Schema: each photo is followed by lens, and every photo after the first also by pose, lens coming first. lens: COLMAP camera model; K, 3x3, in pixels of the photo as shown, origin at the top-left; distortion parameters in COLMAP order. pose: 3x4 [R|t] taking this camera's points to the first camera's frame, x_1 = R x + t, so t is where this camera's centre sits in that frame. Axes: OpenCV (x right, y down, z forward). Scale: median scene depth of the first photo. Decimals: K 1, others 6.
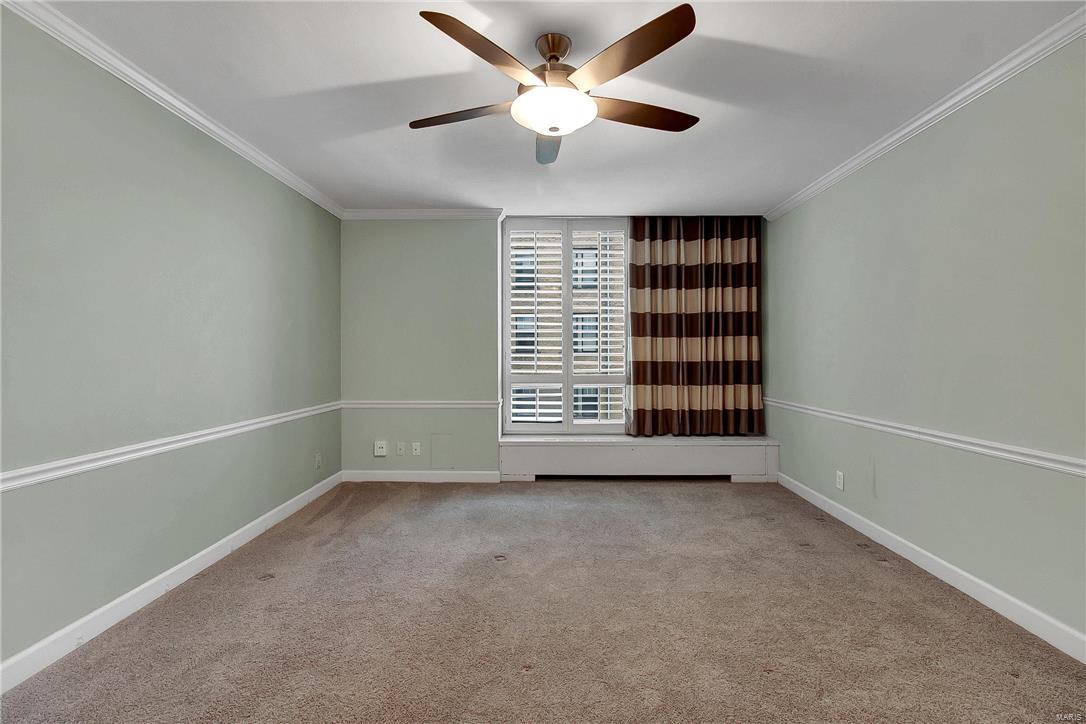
lens RADIAL K [[511.4, 0, 541.6], [0, 511.4, 357.2], [0, 0, 1]] dist [0.003892, 0.001162]
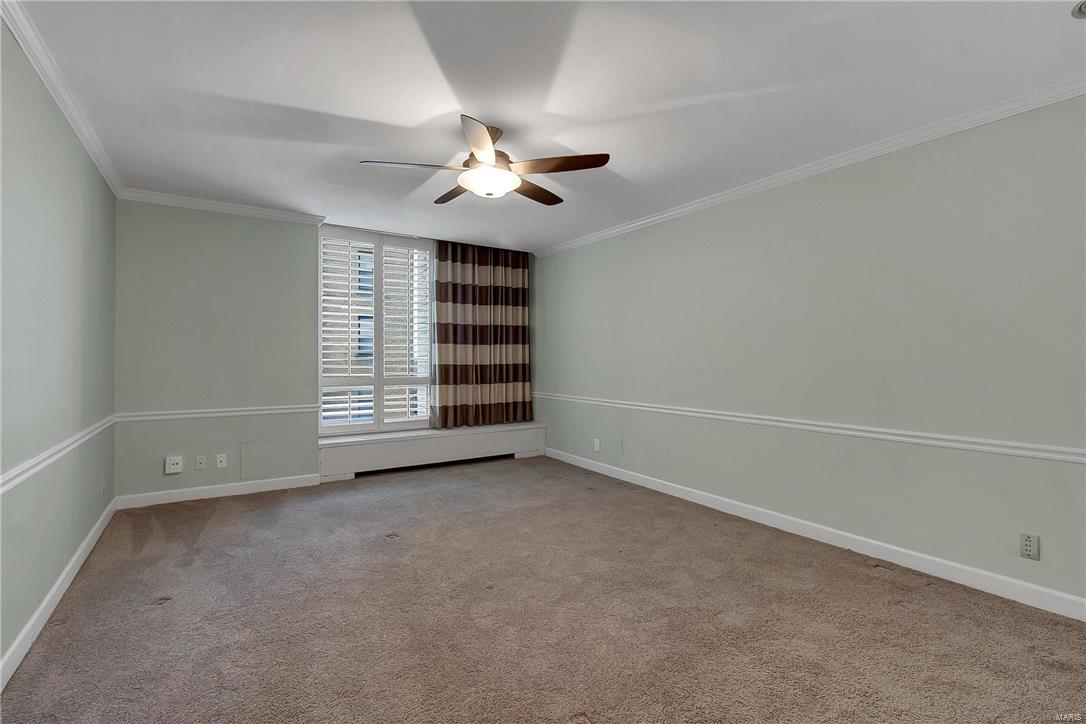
lens RADIAL K [[511.4, 0, 541.6], [0, 511.4, 357.2], [0, 0, 1]] dist [0.003892, 0.001162]
pose [[0.823027, 0.002743, 0.567995, -0.291448], [0.000436, 0.999985, -0.005460, -0.002345], [-0.568002, 0.004741, 0.823014, -0.089100]]
